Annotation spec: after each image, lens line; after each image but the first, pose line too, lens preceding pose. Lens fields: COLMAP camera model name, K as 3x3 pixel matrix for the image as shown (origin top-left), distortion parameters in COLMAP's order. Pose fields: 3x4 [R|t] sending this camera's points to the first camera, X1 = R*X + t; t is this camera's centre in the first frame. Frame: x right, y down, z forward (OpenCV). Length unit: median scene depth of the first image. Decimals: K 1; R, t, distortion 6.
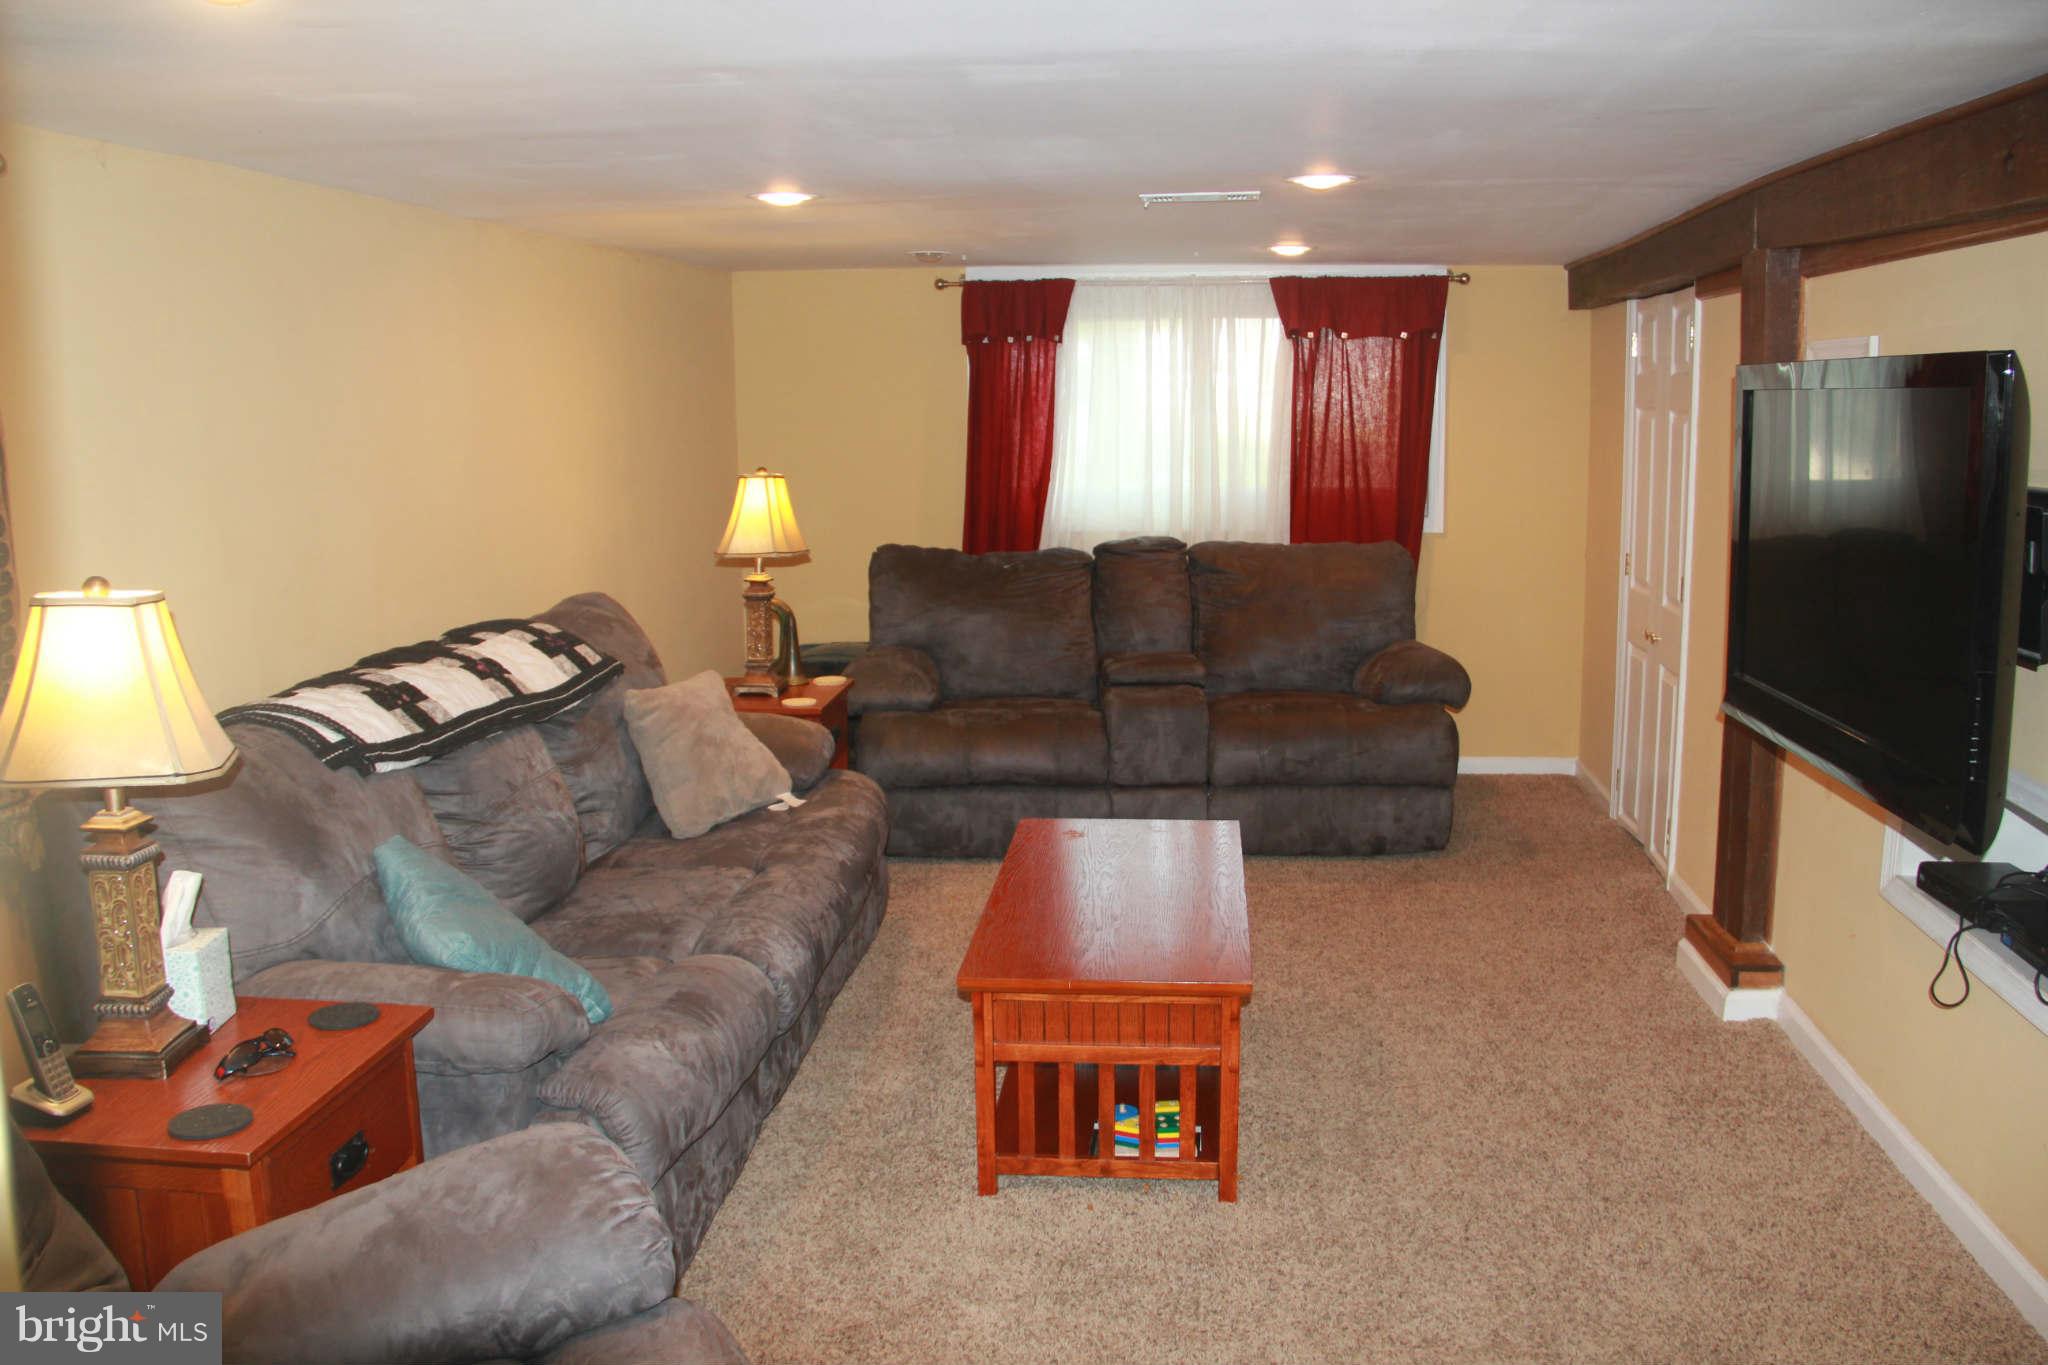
lens RADIAL K [[1725.0, 0, 1024.0], [0, 1725.0, 682.5], [0, 0, 1]] dist [-0.173728, 0.151269]
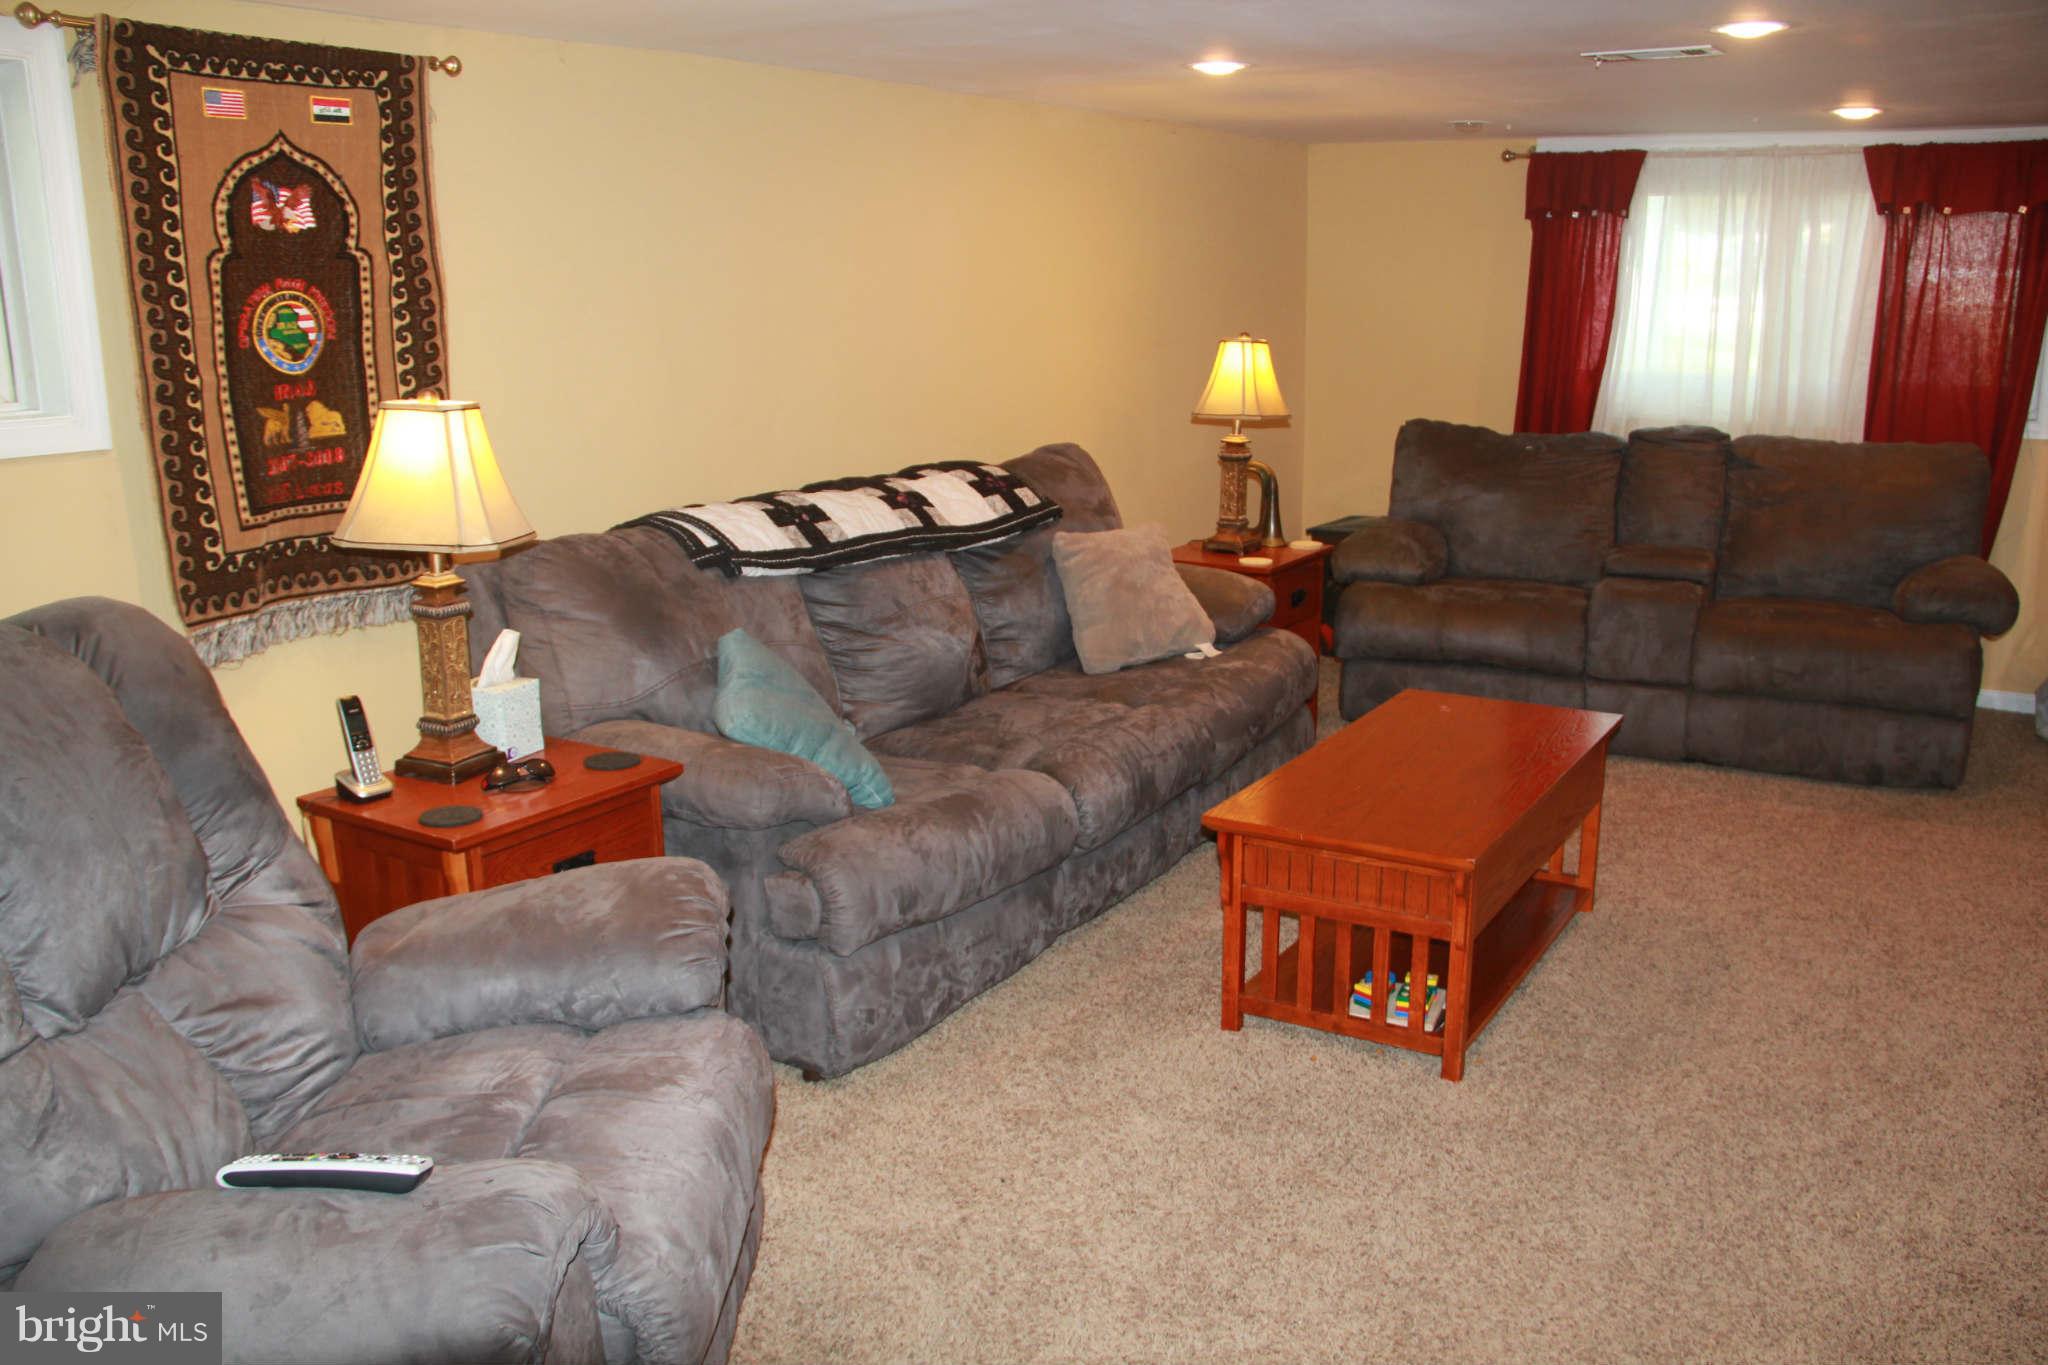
lens RADIAL K [[1725.0, 0, 1024.0], [0, 1725.0, 682.5], [0, 0, 1]] dist [-0.173728, 0.151269]
pose [[0.897091, 0.106072, -0.428924, 0.226147], [-0.077202, 0.993453, 0.084212, 0.008748], [0.435048, -0.042432, 0.899407, 0.009491]]
